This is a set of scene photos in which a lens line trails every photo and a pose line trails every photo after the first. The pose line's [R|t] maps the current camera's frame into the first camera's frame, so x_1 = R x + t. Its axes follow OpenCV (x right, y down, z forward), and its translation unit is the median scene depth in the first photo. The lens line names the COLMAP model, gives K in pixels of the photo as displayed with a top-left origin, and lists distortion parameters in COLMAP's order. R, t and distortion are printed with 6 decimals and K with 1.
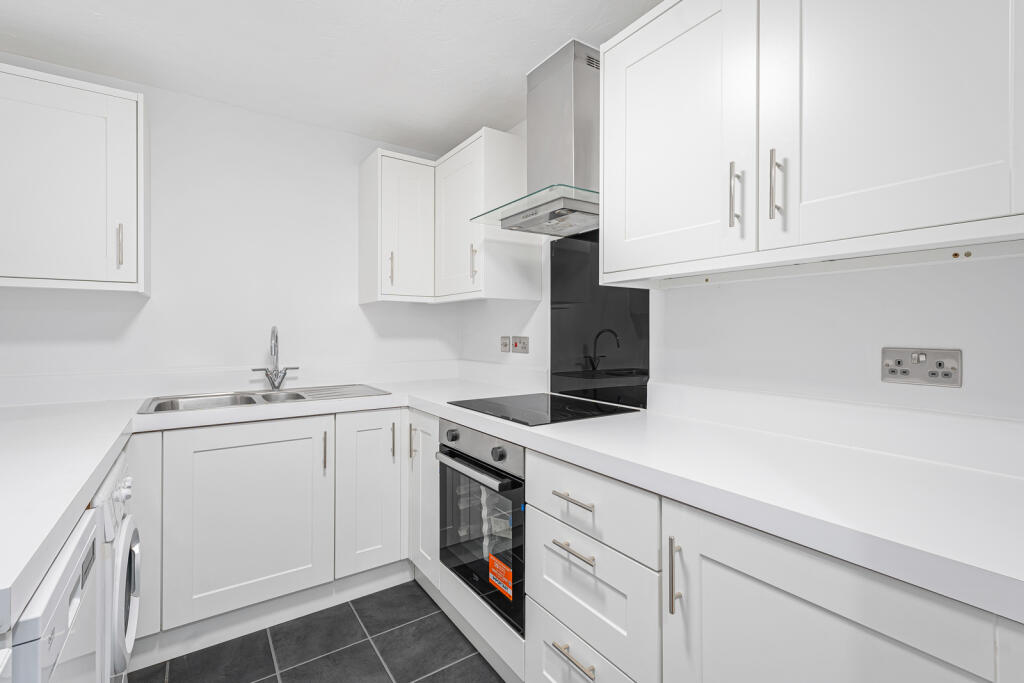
lens RADIAL K [[454.5, 0, 512.0], [0, 454.5, 341.5], [0, 0, 1]] dist [0.002442, -0.000130]
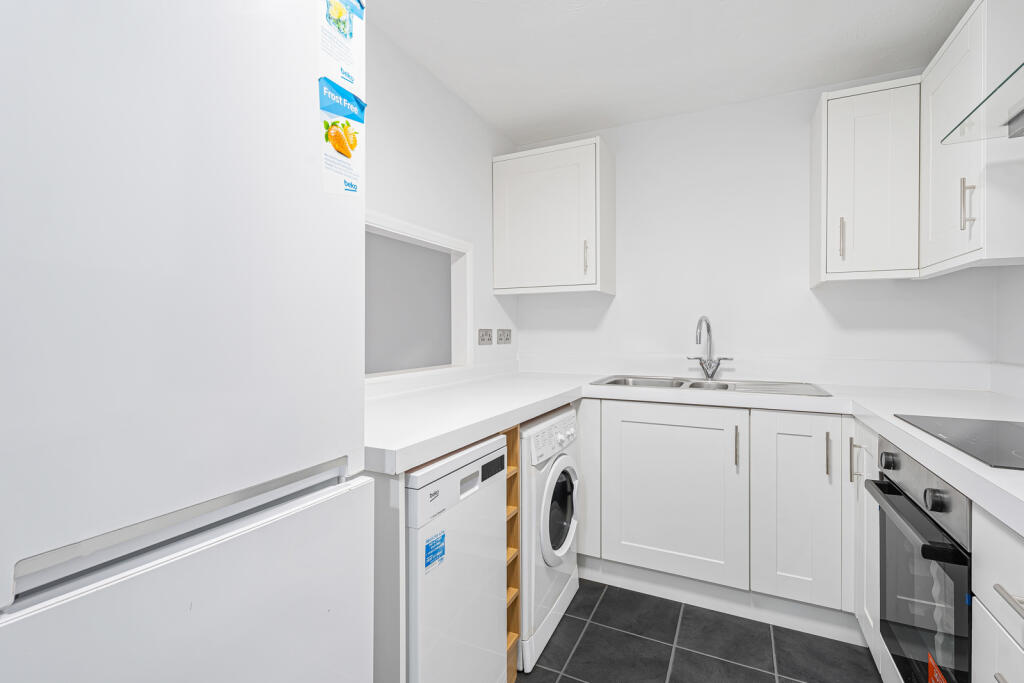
lens RADIAL K [[458.5, 0, 512.0], [0, 458.5, 341.5], [0, 0, 1]] dist [0.000634, -0.000168]
pose [[0.494578, 0.017493, -0.868957, 0.164829], [-0.016898, 0.999802, 0.010509, 0.021360], [0.868969, 0.009486, 0.494776, 0.122561]]
